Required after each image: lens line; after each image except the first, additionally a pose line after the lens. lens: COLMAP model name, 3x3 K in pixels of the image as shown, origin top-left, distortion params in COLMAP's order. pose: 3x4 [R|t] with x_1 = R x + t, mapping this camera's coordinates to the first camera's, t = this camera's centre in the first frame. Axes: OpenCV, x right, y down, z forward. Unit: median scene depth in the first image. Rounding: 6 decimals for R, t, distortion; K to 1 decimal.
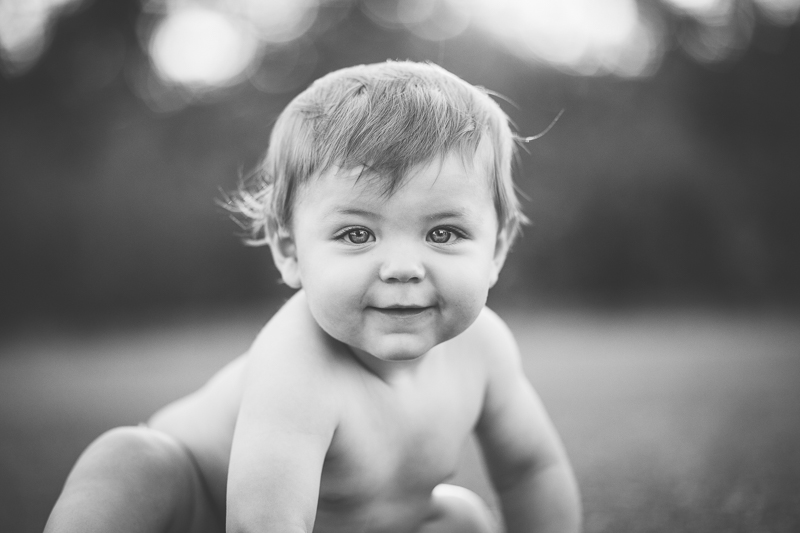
lens RADIAL K [[1959.6, 0, 398.7], [0, 1959.6, 268.5], [0, 0, 1]] dist [0.019820, 0.000000]
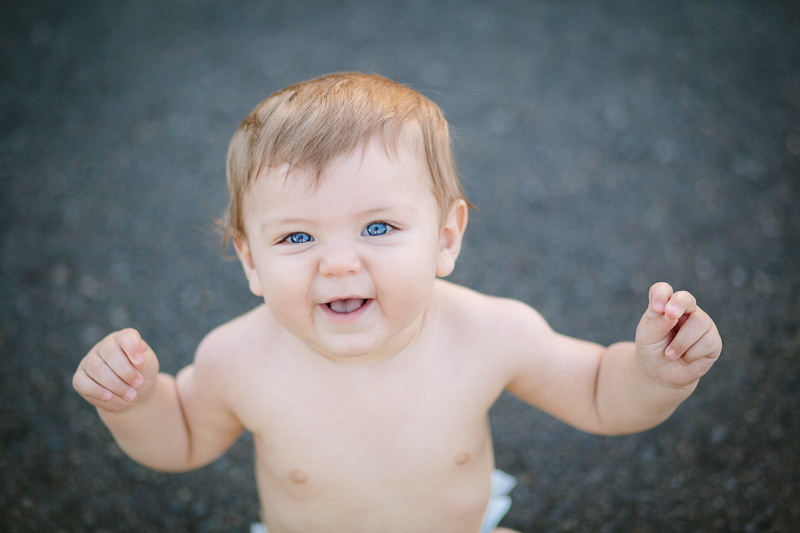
lens RADIAL K [[1959.6, 0, 399.7], [0, 1959.6, 267.0], [0, 0, 1]] dist [0.019820, 0.000000]
pose [[0.997039, -0.066865, 0.037968, -0.005887], [0.066573, 0.997742, 0.008917, -0.005009], [-0.038479, -0.006363, 0.999239, -0.101615]]
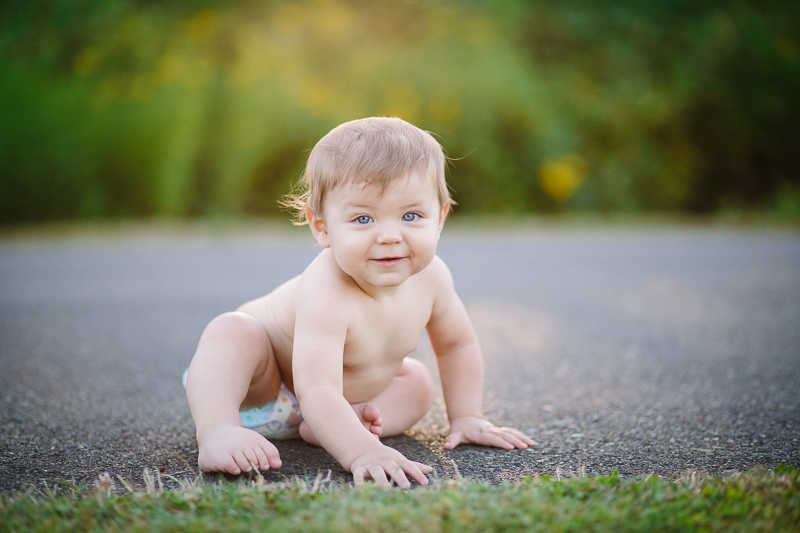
lens RADIAL K [[1959.6, 0, 400.5], [0, 1959.6, 265.7], [0, 0, 1]] dist [0.019820, 0.000000]
pose [[0.996081, -0.053897, 0.070133, -0.113477], [0.049818, 0.997033, 0.058672, -0.077005], [-0.073088, -0.054949, 0.995811, -0.778760]]
